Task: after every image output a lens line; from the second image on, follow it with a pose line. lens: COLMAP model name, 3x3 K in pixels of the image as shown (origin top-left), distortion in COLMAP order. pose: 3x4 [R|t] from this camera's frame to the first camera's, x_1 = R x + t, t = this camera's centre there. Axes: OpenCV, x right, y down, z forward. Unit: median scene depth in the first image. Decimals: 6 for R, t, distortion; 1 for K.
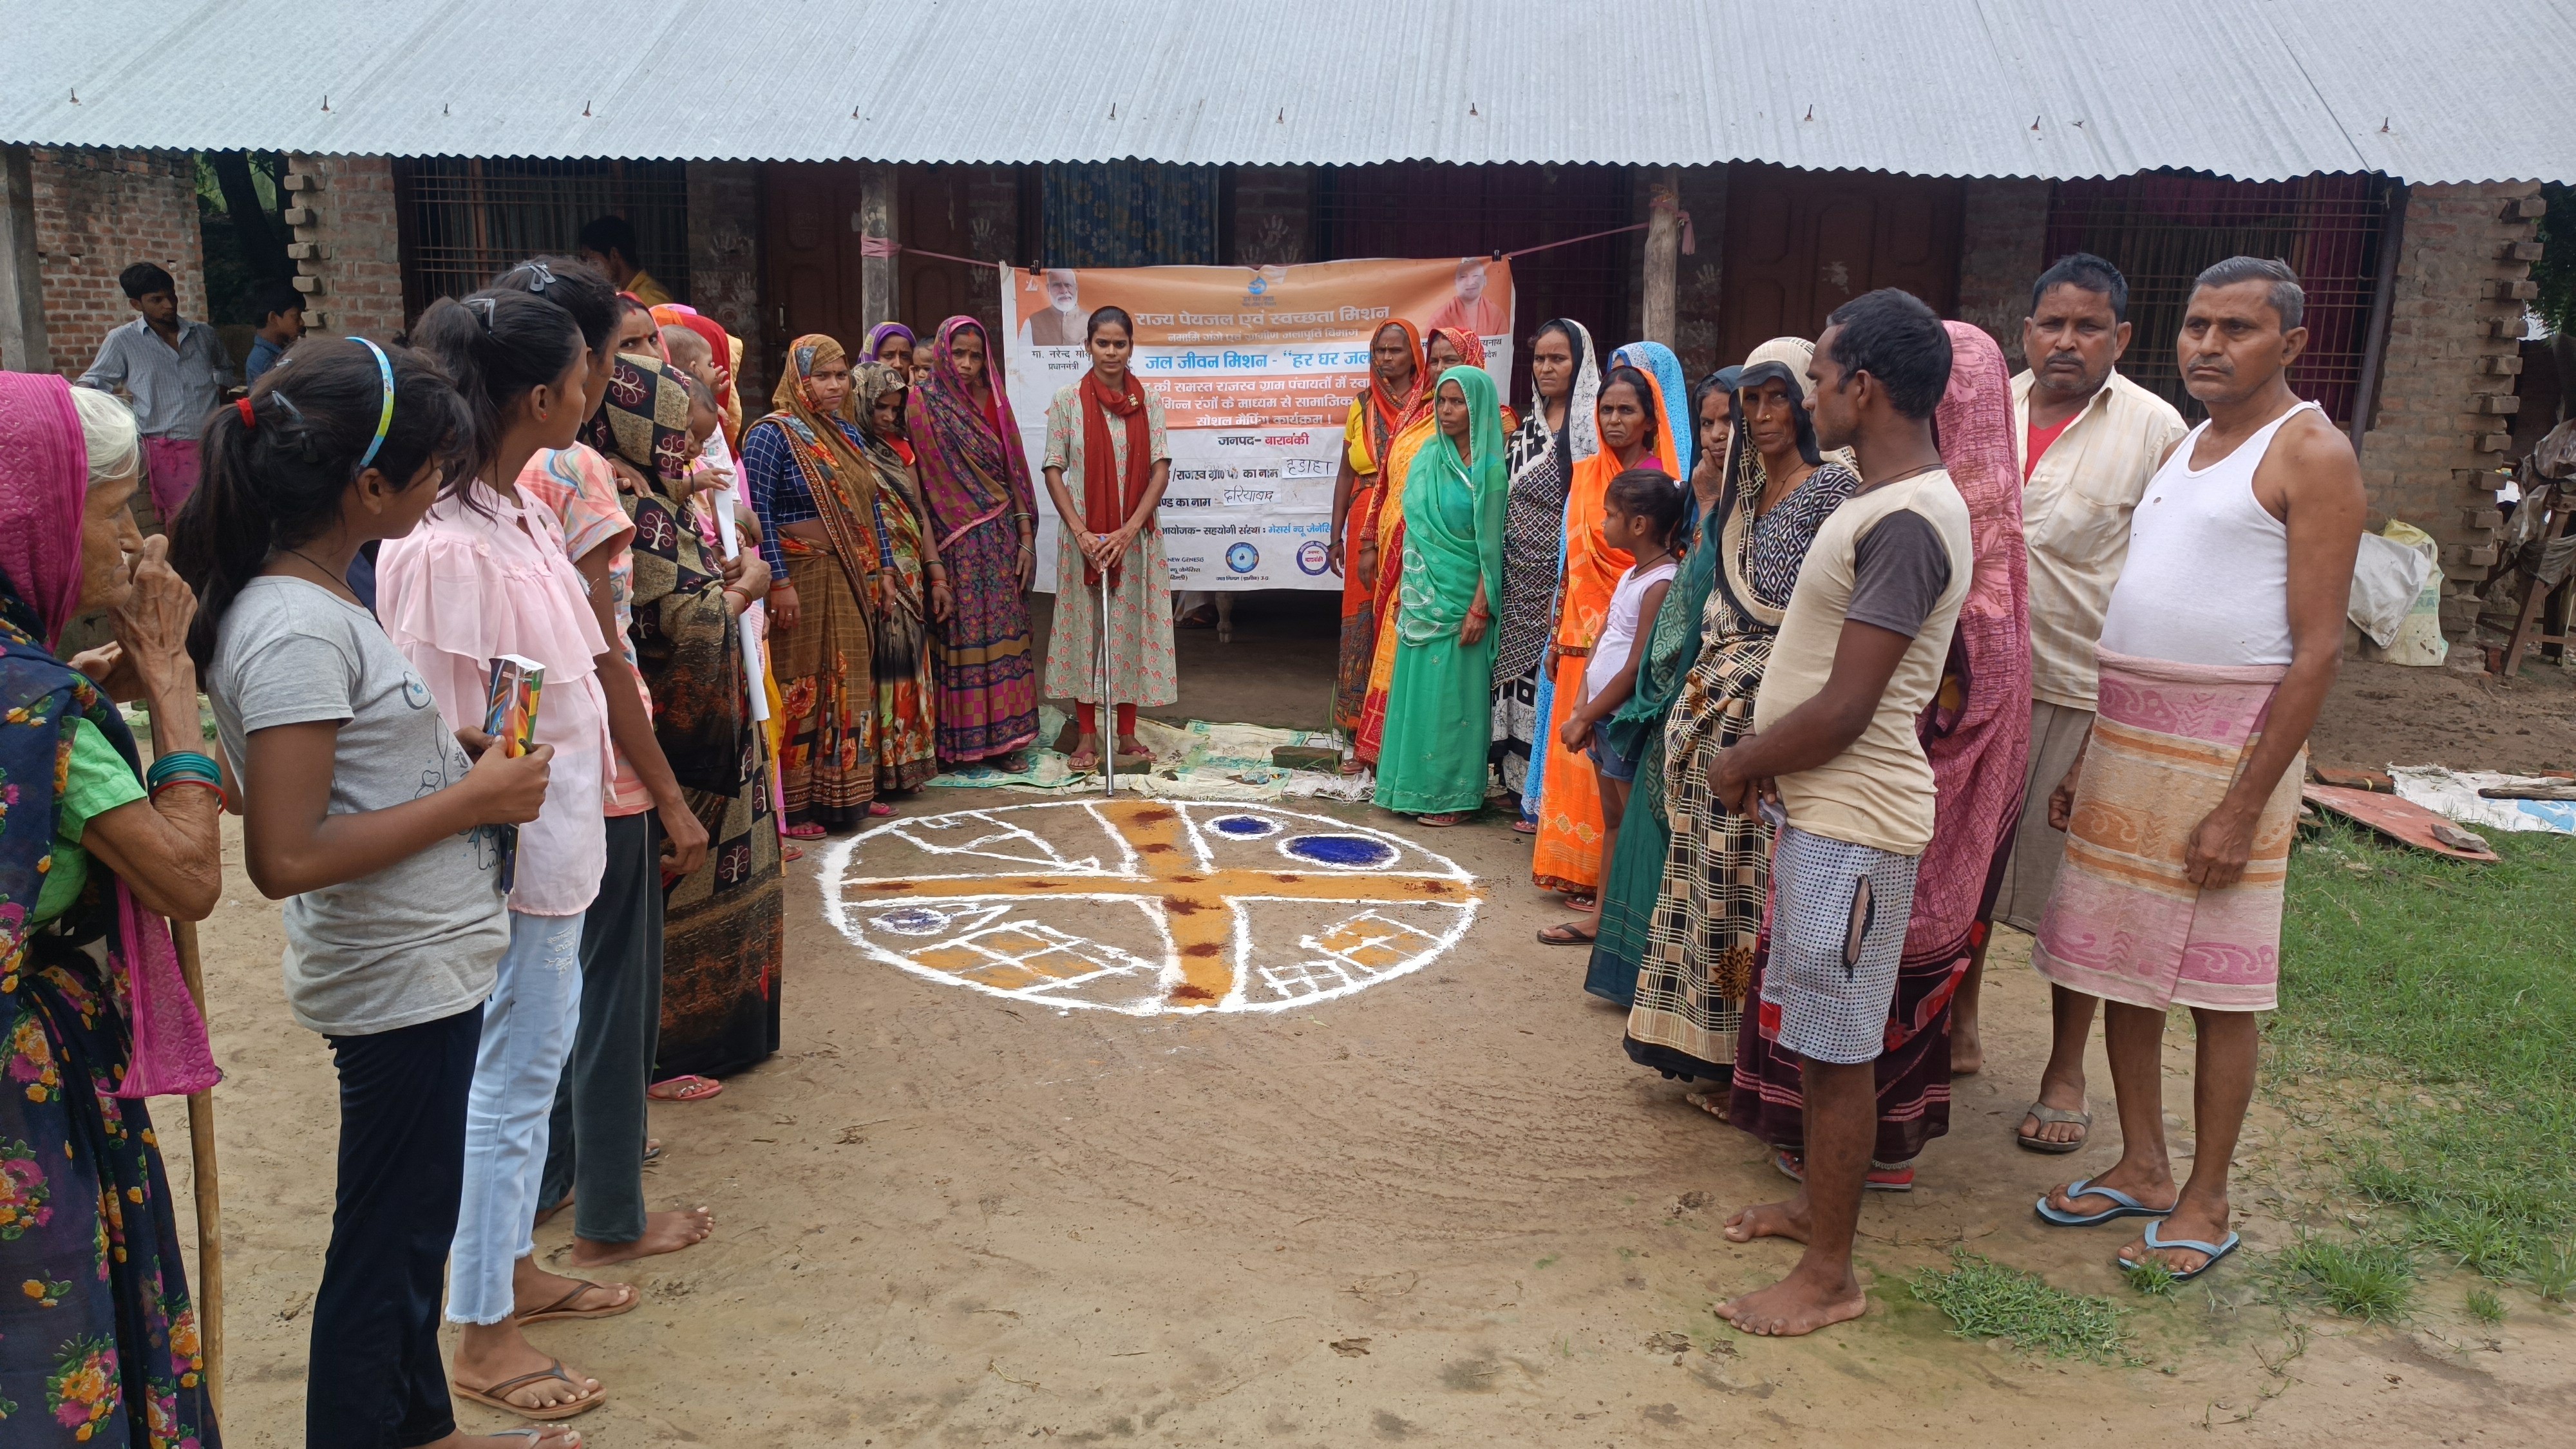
lens RADIAL K [[1891.5, 0, 1288.0], [0, 1891.5, 724.5], [0, 0, 1]] dist [0.068582, -0.069732]
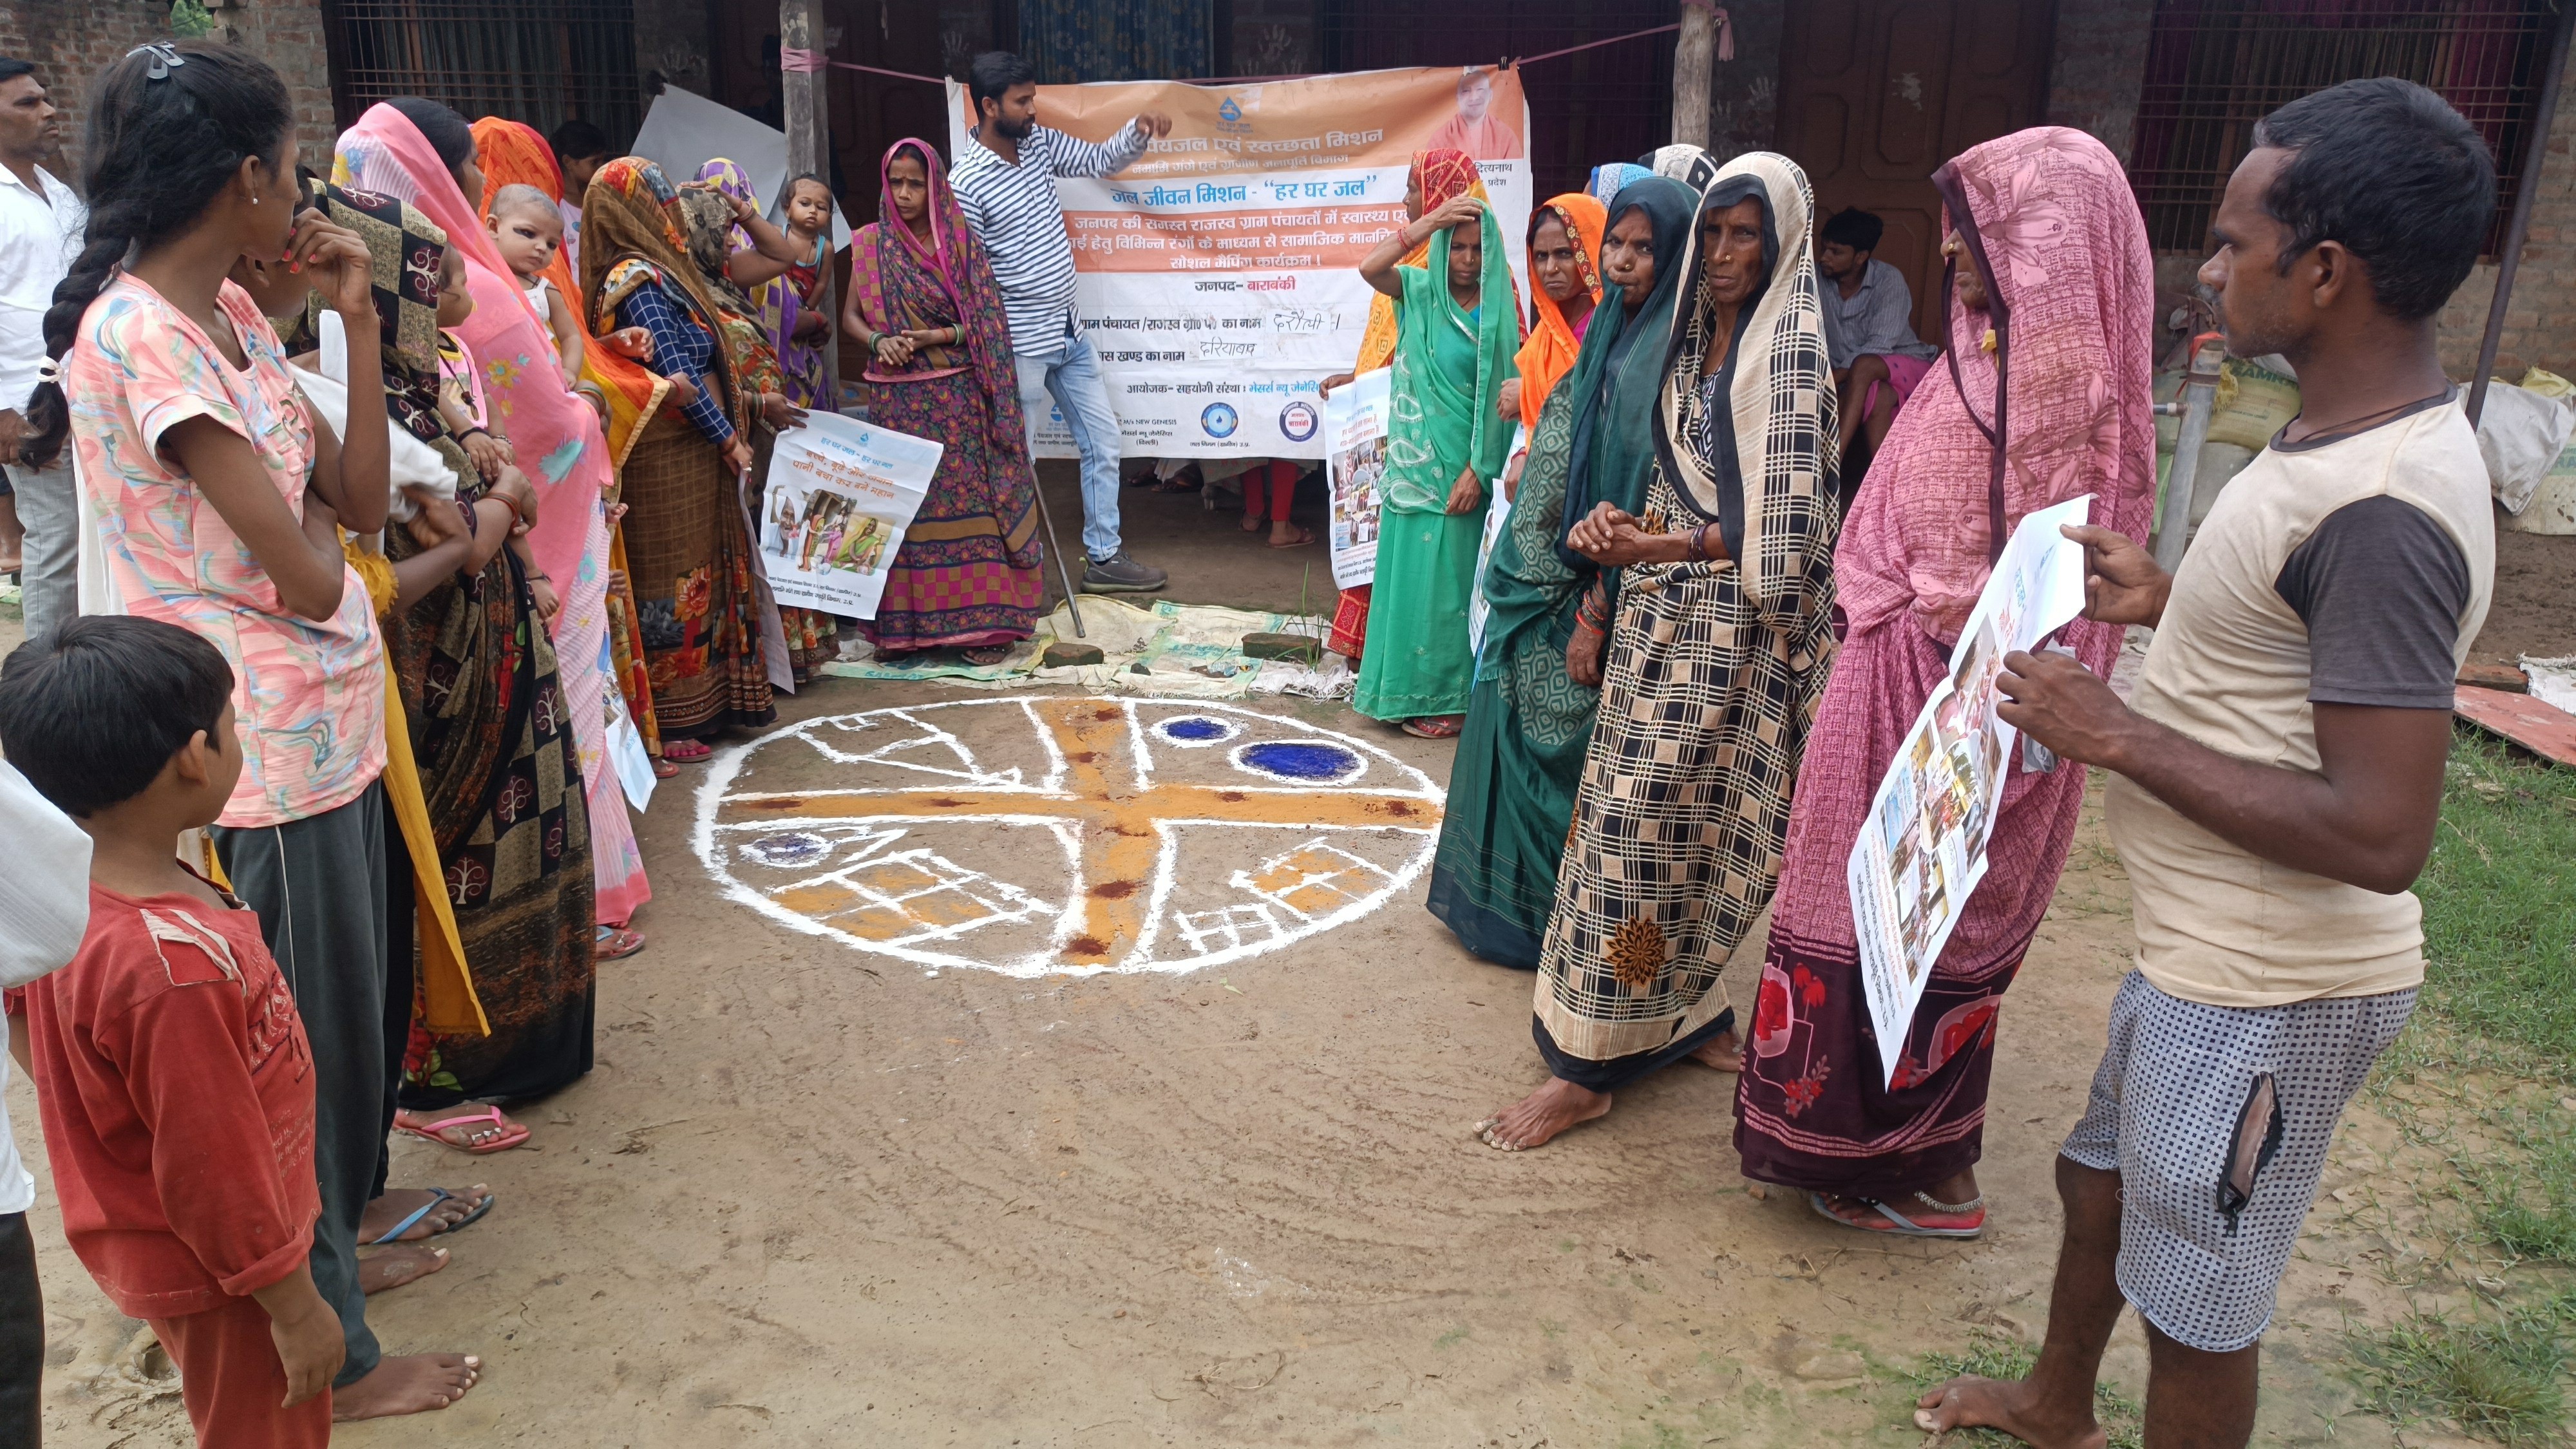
lens RADIAL K [[1891.5, 0, 1288.0], [0, 1891.5, 724.5], [0, 0, 1]] dist [0.068582, -0.069732]
pose [[0.999310, 0.005450, -0.036750, 0.062057], [-0.002433, 0.996659, 0.081644, -0.024831], [0.037072, -0.081498, 0.995984, 0.146470]]
